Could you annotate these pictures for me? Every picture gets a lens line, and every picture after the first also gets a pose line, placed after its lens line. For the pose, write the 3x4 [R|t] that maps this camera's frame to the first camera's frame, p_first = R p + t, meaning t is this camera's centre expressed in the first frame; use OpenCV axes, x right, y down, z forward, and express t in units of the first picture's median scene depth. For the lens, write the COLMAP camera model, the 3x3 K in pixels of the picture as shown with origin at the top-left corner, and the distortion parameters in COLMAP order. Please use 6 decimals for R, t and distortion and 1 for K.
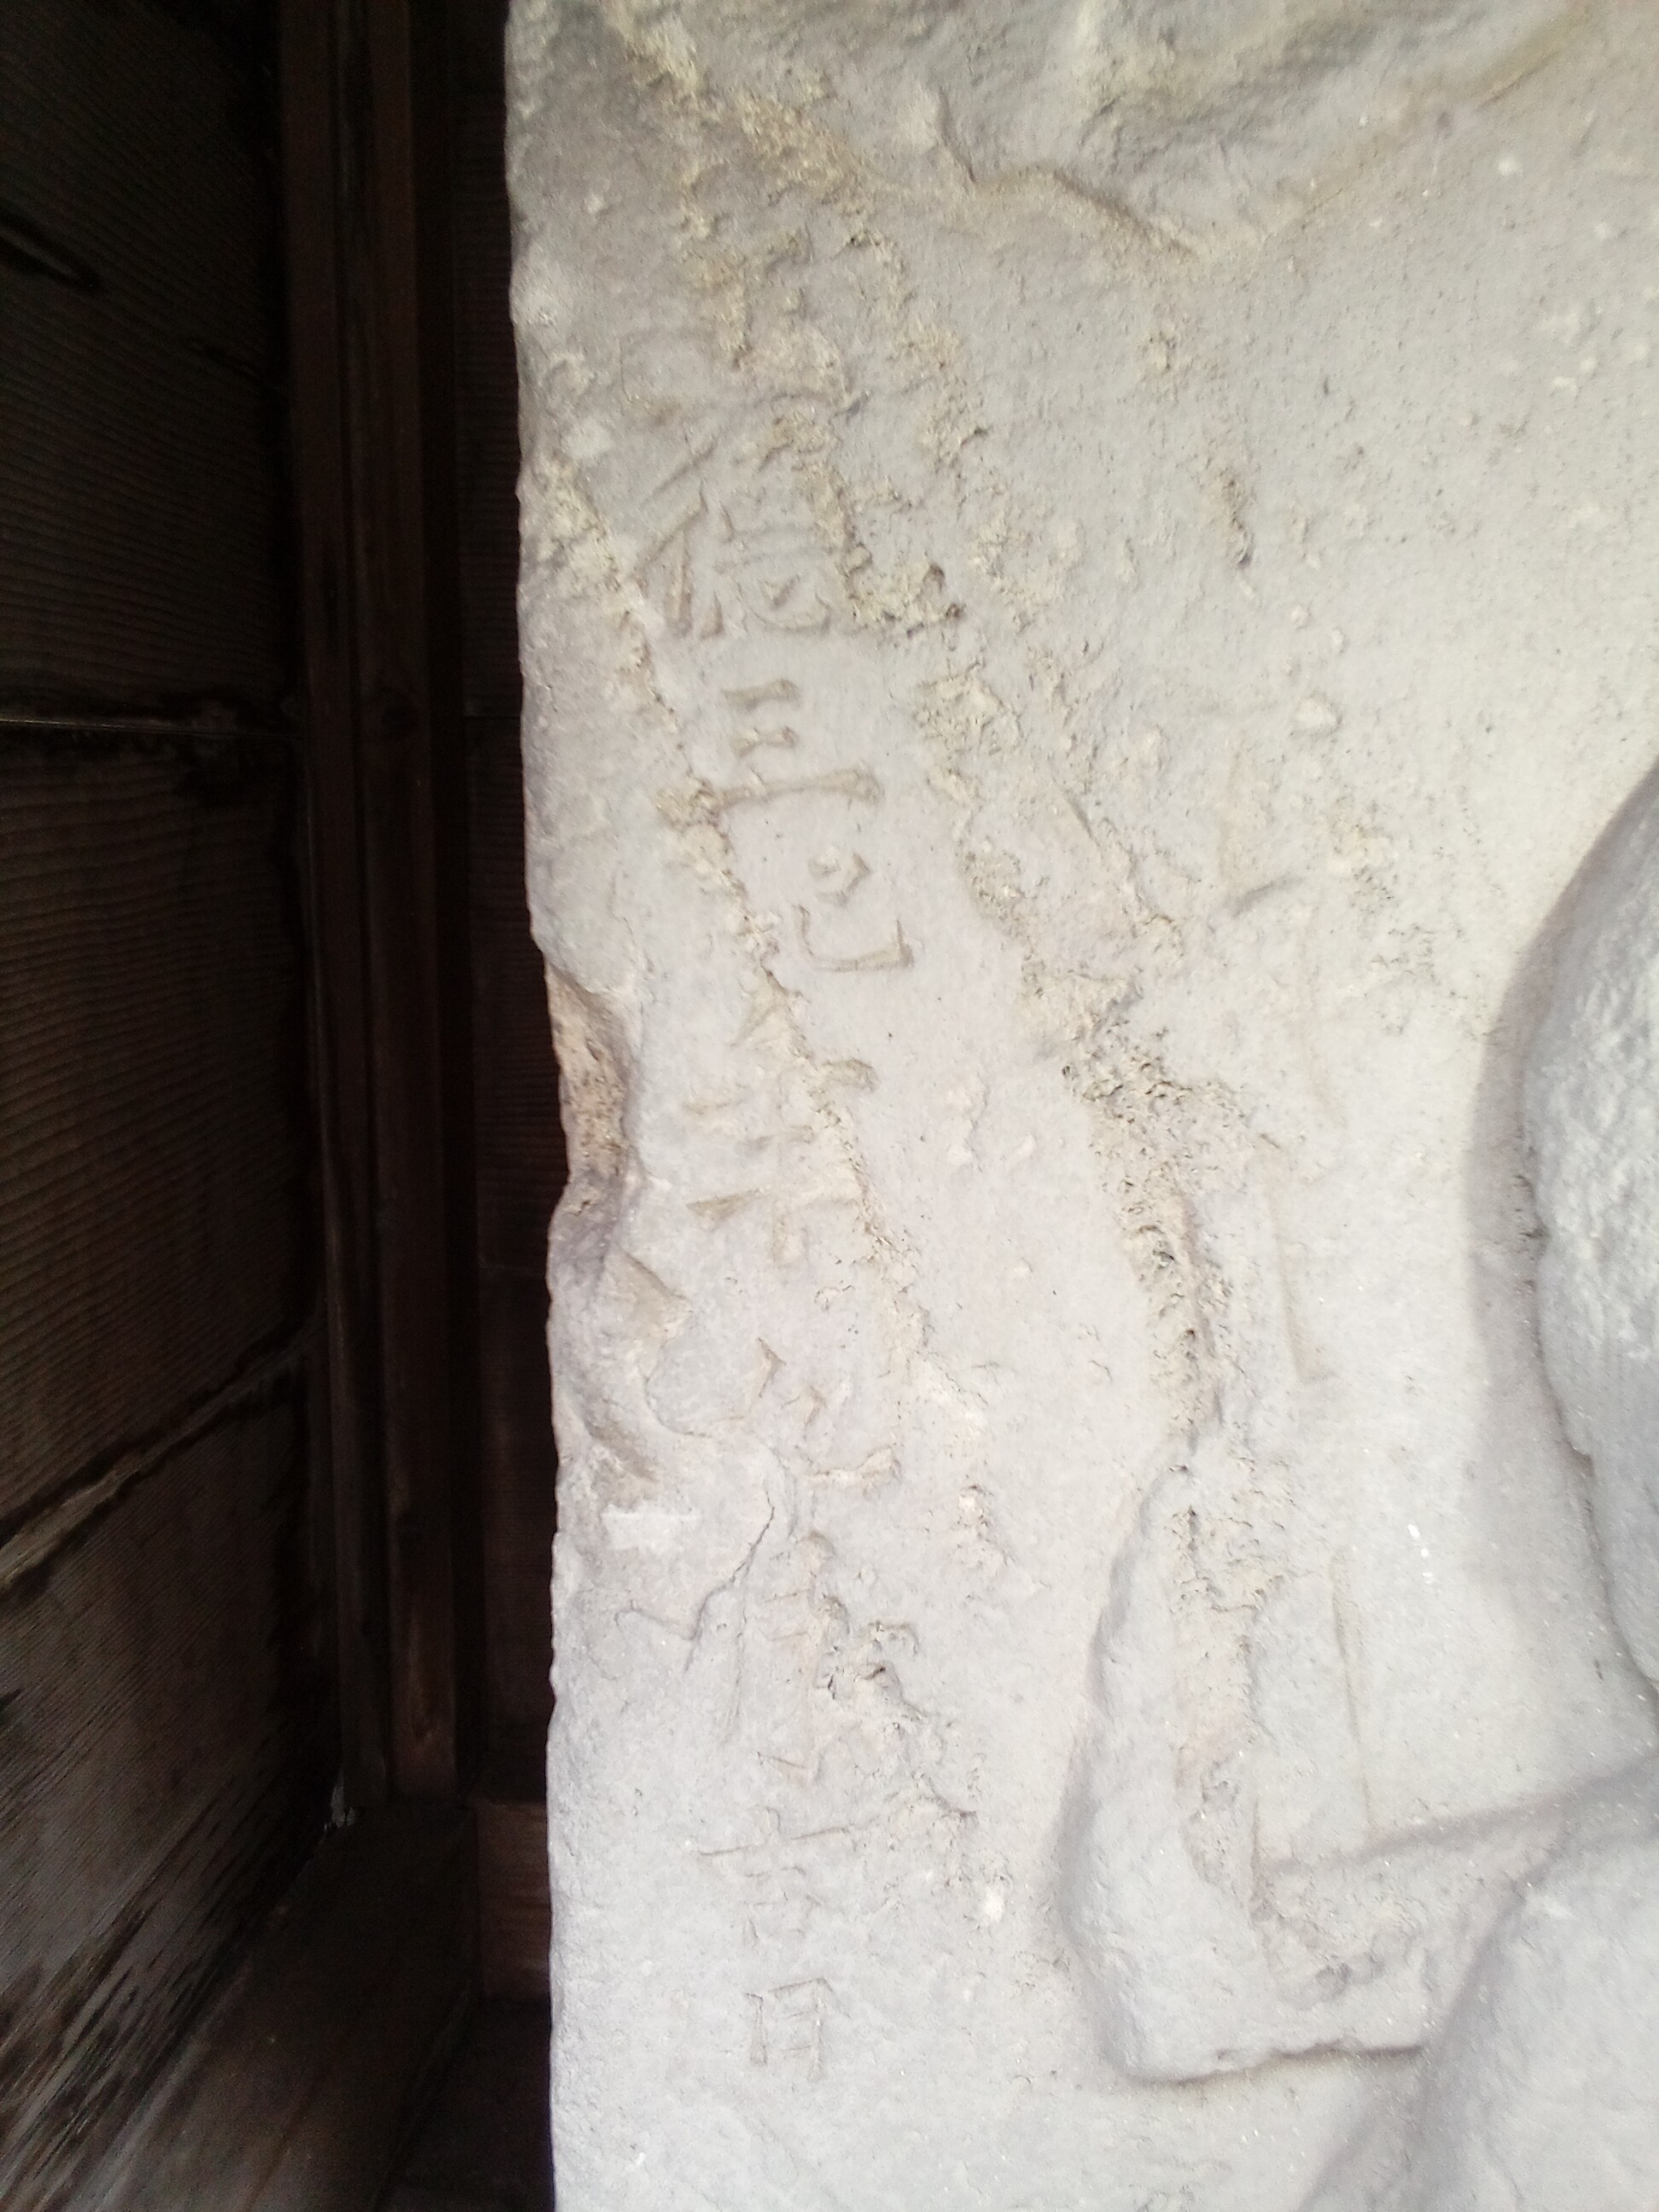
lens RADIAL K [[1837.4, 0, 829.5], [0, 1837.4, 1106.0], [0, 0, 1]] dist [0.084838, -0.161978]
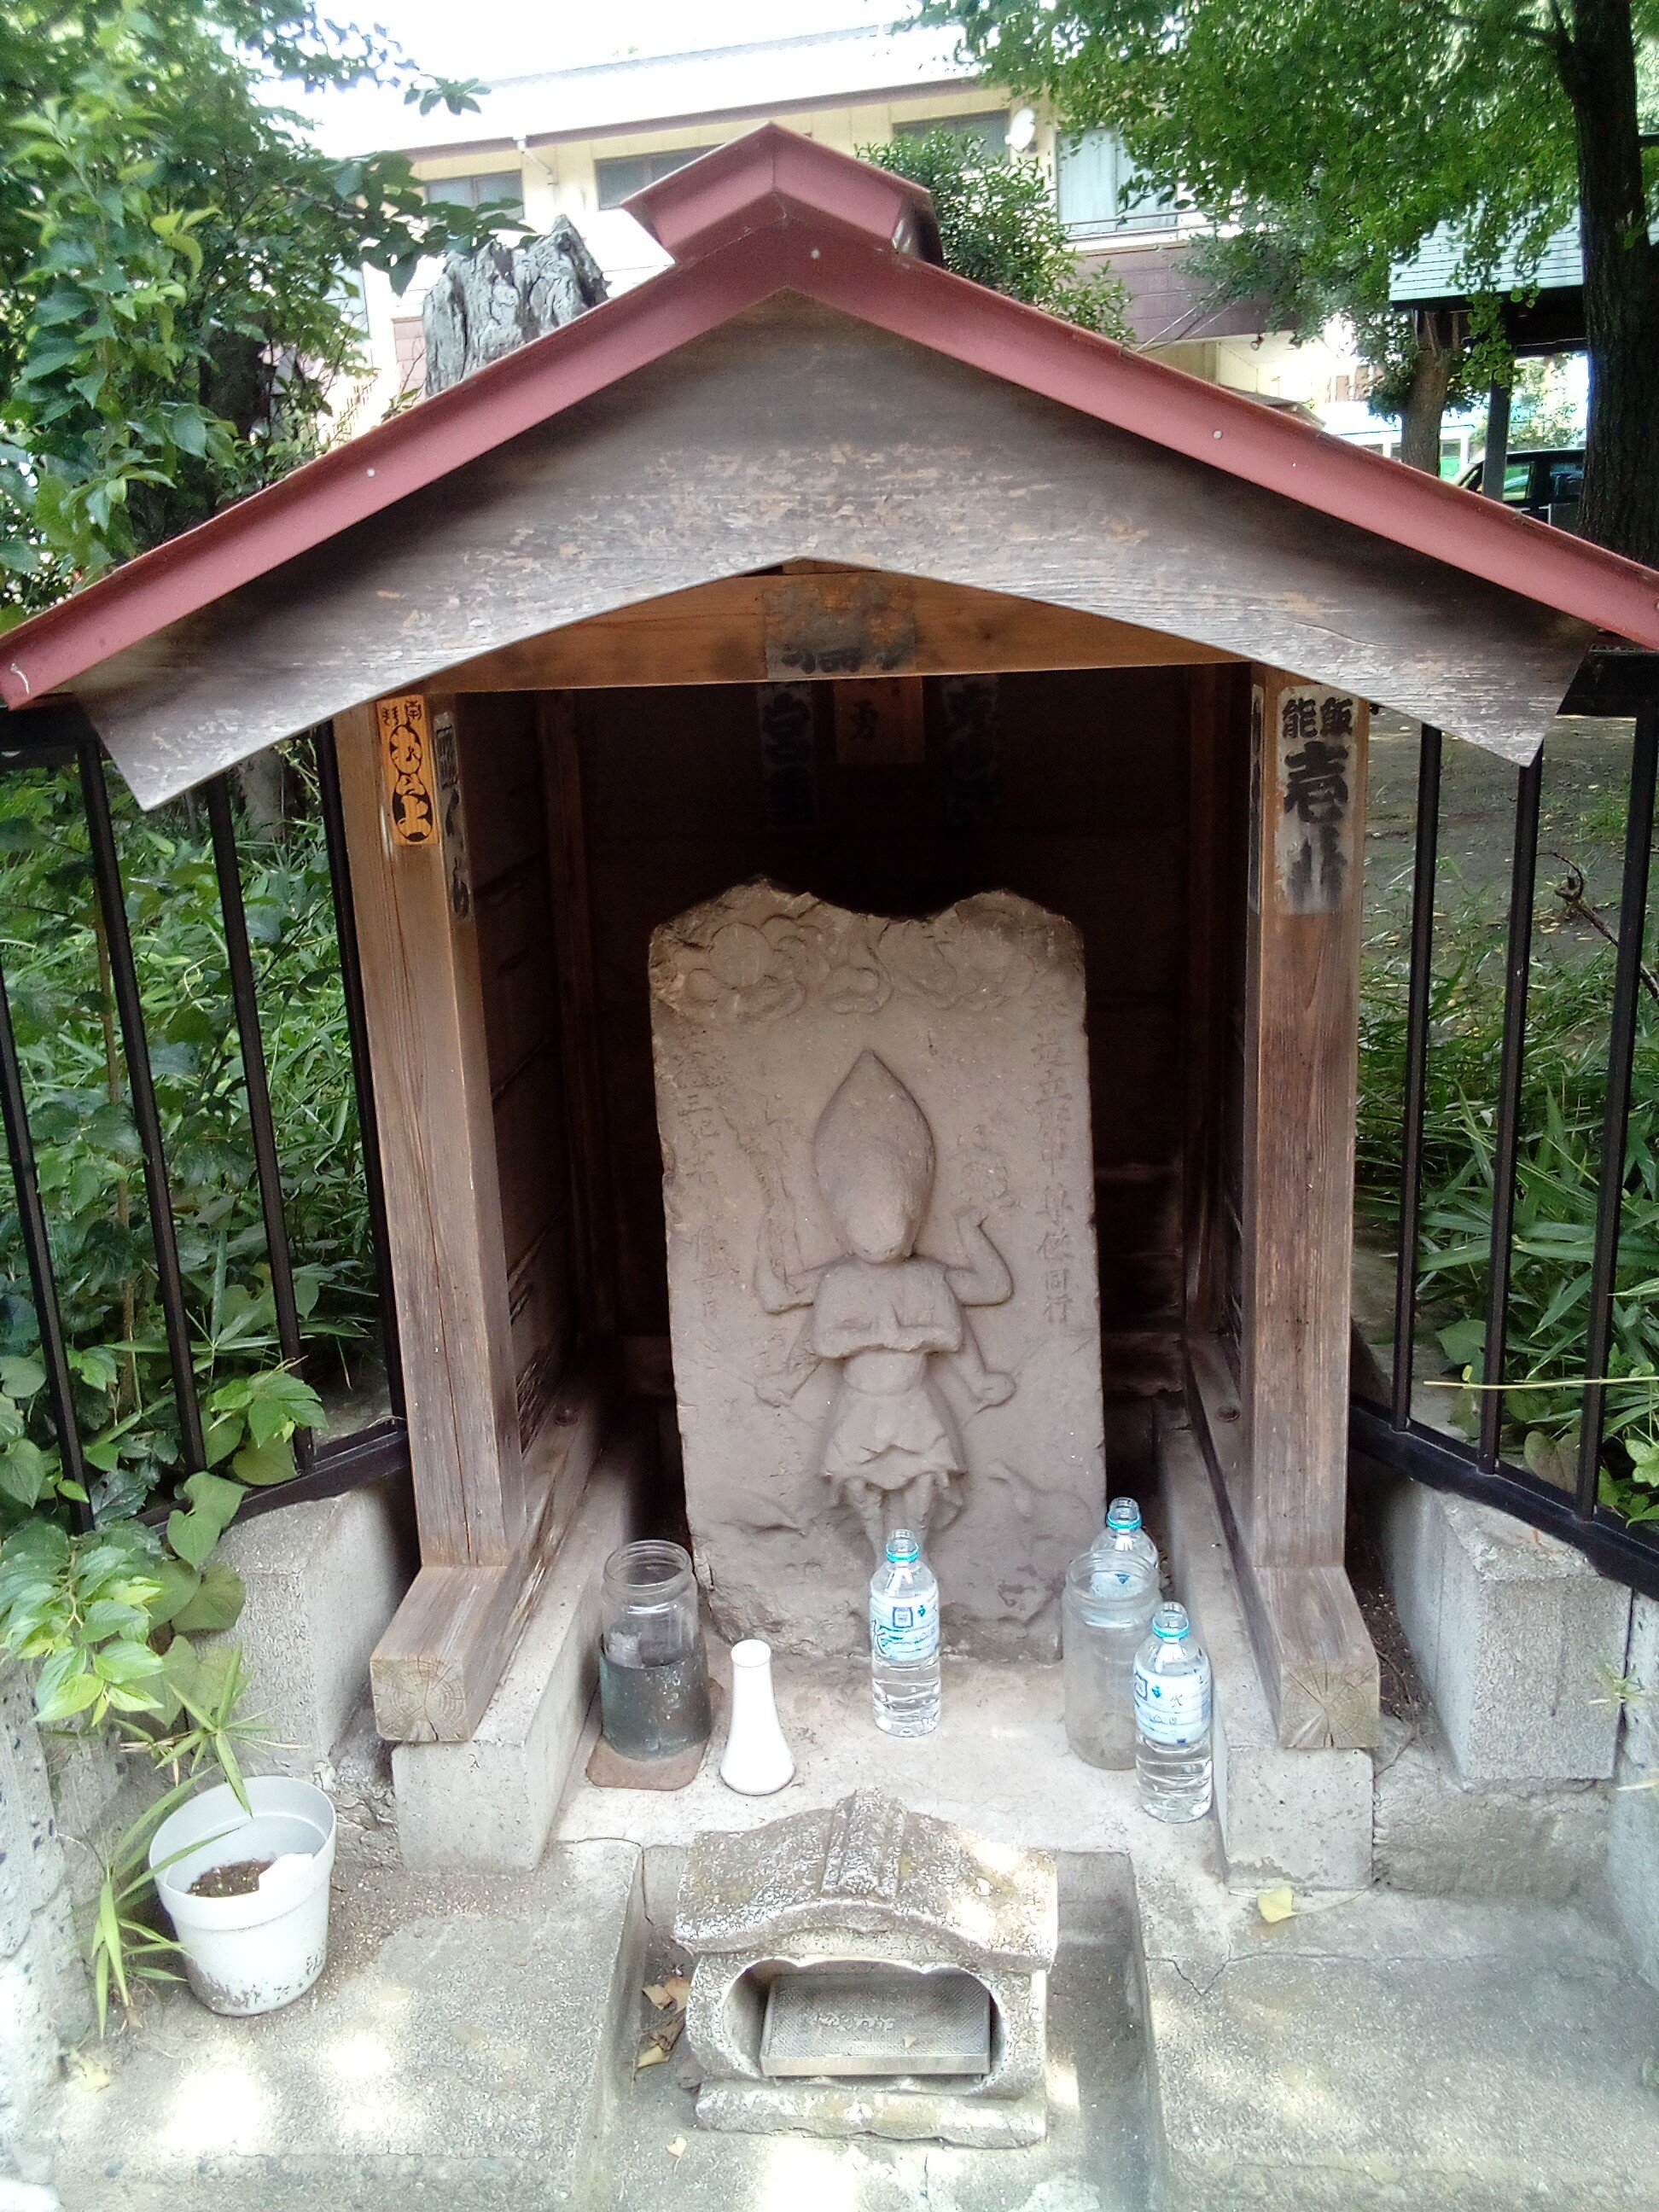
lens RADIAL K [[1837.4, 0, 829.5], [0, 1837.4, 1106.0], [0, 0, 1]] dist [0.084838, -0.161978]
pose [[0.998298, -0.051171, 0.027989, 0.240416], [0.048502, 0.994856, 0.088931, -0.687829], [-0.032396, -0.087422, 0.995644, -5.065776]]
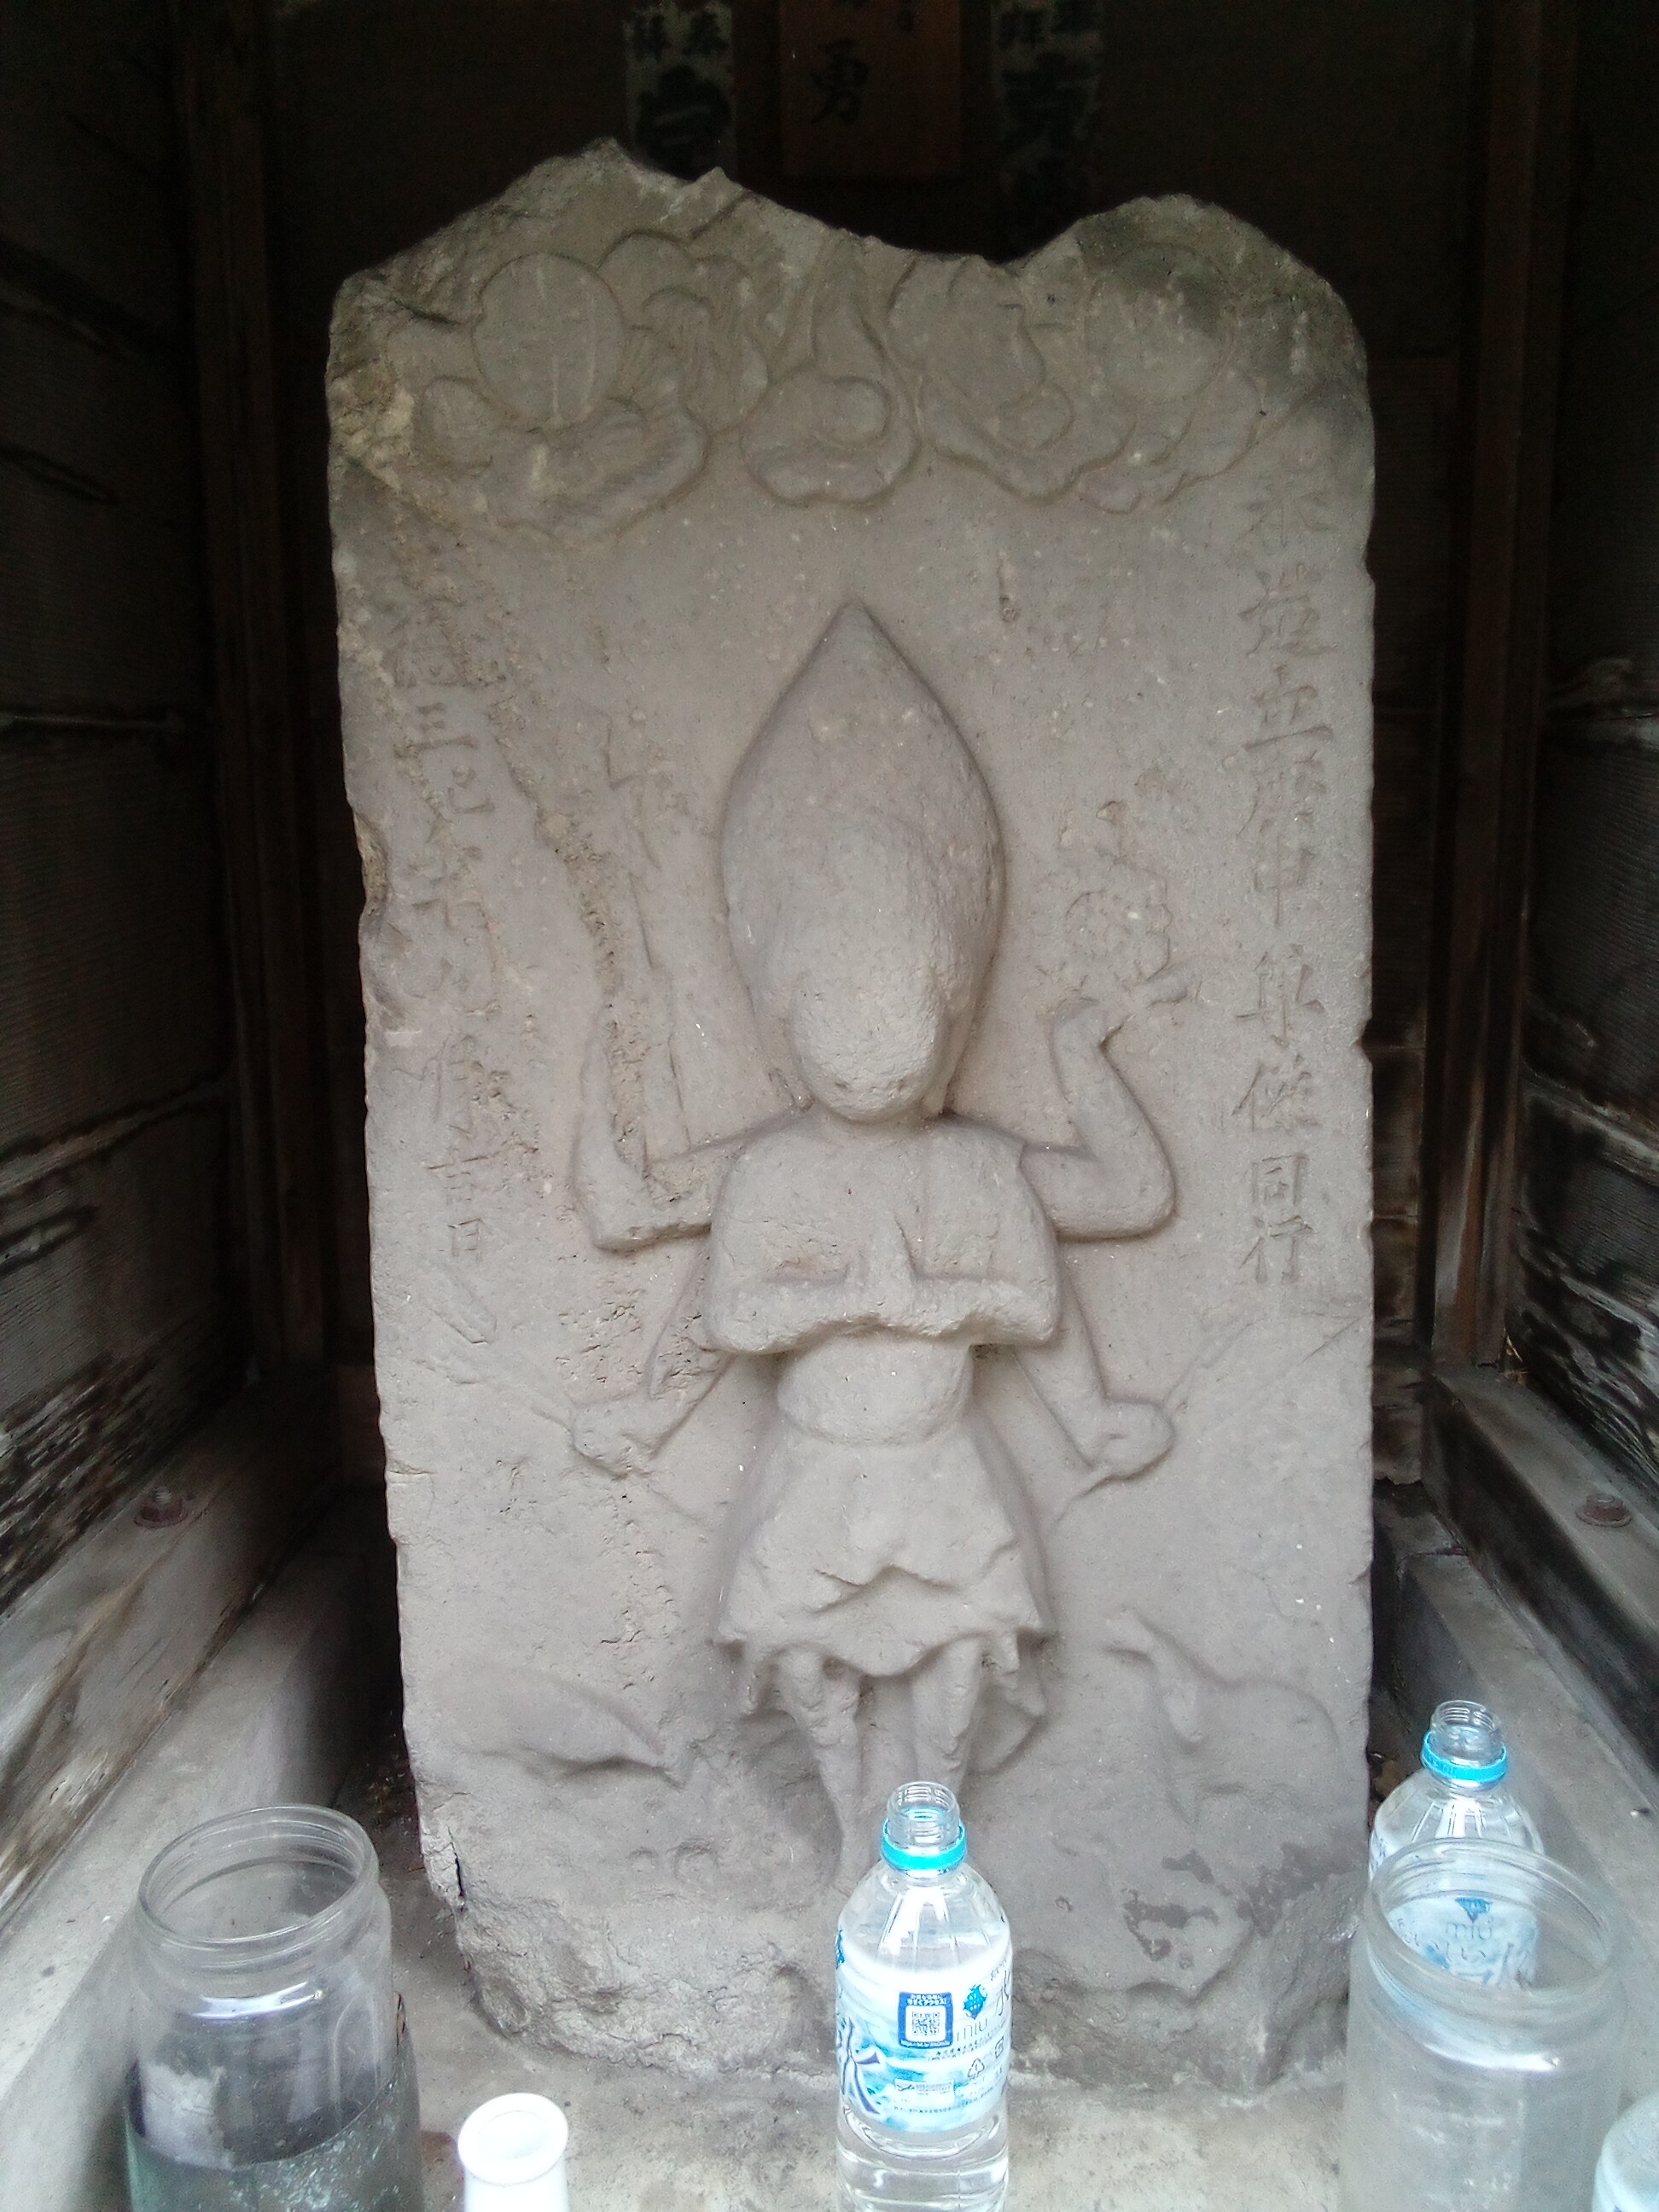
lens RADIAL K [[1837.4, 0, 829.5], [0, 1837.4, 1106.0], [0, 0, 1]] dist [0.084838, -0.161978]
pose [[0.996241, -0.027309, 0.082213, 0.283064], [0.027304, 0.999626, 0.001191, 0.344610], [-0.082215, 0.001058, 0.996614, -1.619514]]
